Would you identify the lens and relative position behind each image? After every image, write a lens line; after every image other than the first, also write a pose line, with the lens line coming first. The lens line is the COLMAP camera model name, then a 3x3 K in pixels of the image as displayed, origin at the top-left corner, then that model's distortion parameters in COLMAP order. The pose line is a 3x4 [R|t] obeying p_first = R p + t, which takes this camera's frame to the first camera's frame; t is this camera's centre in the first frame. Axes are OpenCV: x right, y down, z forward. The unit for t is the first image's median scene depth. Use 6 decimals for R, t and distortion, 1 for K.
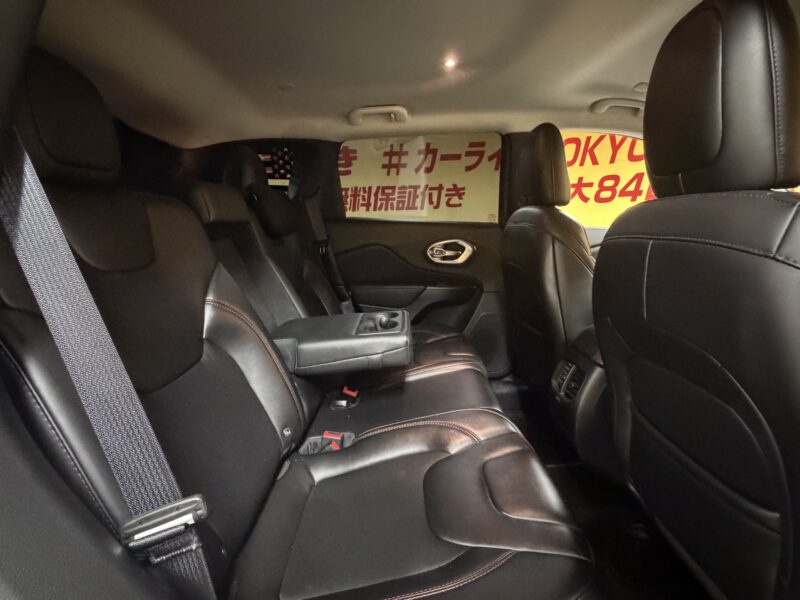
lens RADIAL K [[400.8, 0, 400.0], [0, 400.8, 300.0], [0, 0, 1]] dist [0.001097, 0.000185]
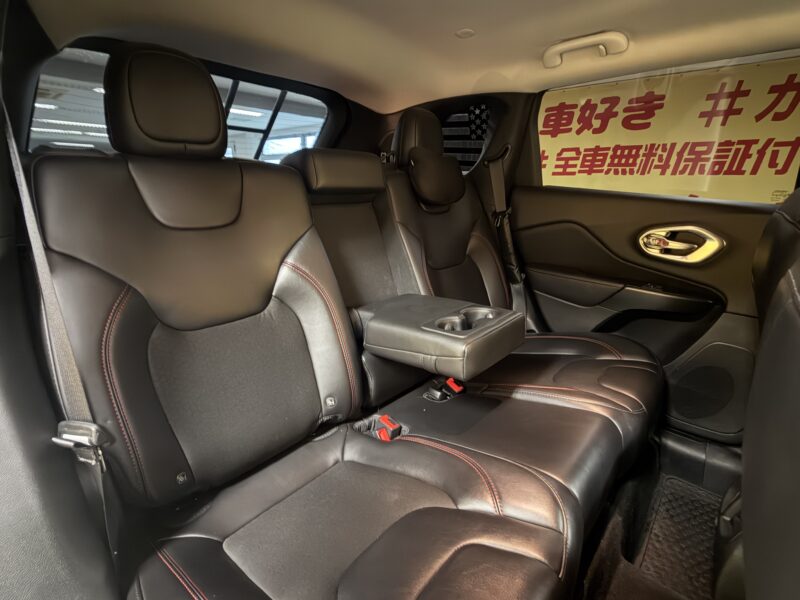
lens RADIAL K [[400.8, 0, 400.0], [0, 400.8, 300.0], [0, 0, 1]] dist [0.001097, 0.000185]
pose [[0.754468, 0.220023, -0.618360, 0.223756], [-0.160404, 0.975379, 0.151346, -0.055810], [0.636435, -0.014999, 0.771185, 0.172933]]
